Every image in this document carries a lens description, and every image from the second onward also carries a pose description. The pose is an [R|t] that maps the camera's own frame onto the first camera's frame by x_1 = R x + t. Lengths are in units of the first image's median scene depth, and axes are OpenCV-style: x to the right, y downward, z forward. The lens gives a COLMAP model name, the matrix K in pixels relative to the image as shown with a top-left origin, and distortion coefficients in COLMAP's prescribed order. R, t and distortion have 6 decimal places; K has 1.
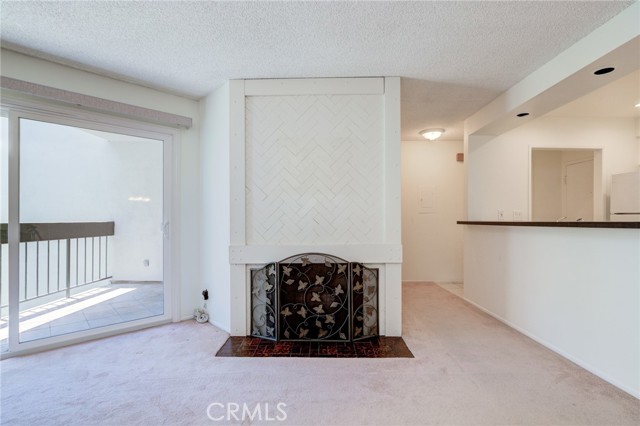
lens RADIAL K [[295.9, 0, 309.2], [0, 295.9, 218.4], [0, 0, 1]] dist [-0.019511, 0.006183]
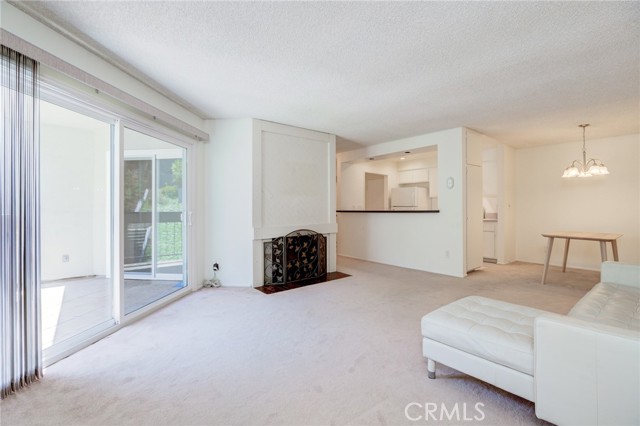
lens RADIAL K [[295.9, 0, 328.7], [0, 295.9, 206.9], [0, 0, 1]] dist [-0.019511, 0.006183]
pose [[0.749700, 0.002142, 0.661774, -0.978402], [-0.000255, 0.999996, -0.002948, -0.011405], [-0.661777, 0.002041, 0.749698, -0.394795]]
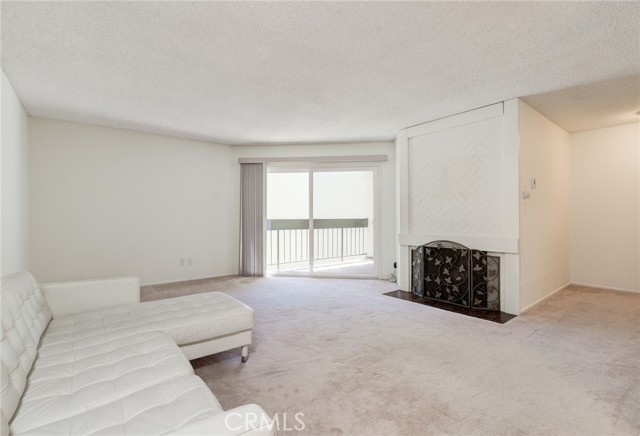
lens RADIAL K [[299.2, 0, 325.3], [0, 299.2, 219.4], [0, 0, 1]] dist [-0.012386, -0.000324]
pose [[0.651895, 0.005662, -0.758288, 0.699304], [0.003972, 0.999933, 0.010881, -0.004652], [0.758299, -0.010105, 0.651828, -0.367750]]
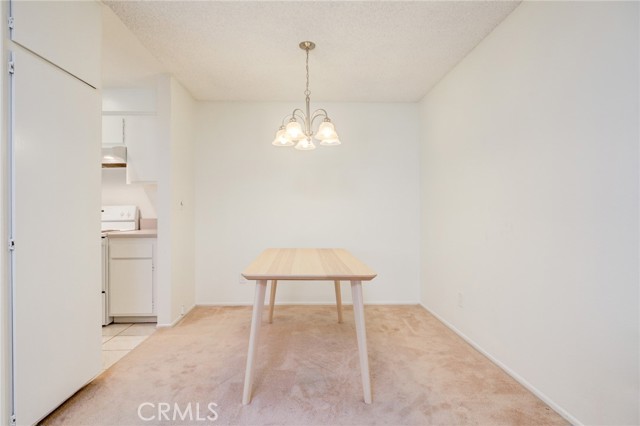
lens RADIAL K [[326.9, 0, 313.3], [0, 326.9, 207.7], [0, 0, 1]] dist [-0.019981, 0.006062]
pose [[-0.028898, 0.007288, 0.999556, 0.262930], [0.007053, 0.999950, -0.007087, 0.001054], [-0.999557, 0.006845, -0.028948, -0.095759]]
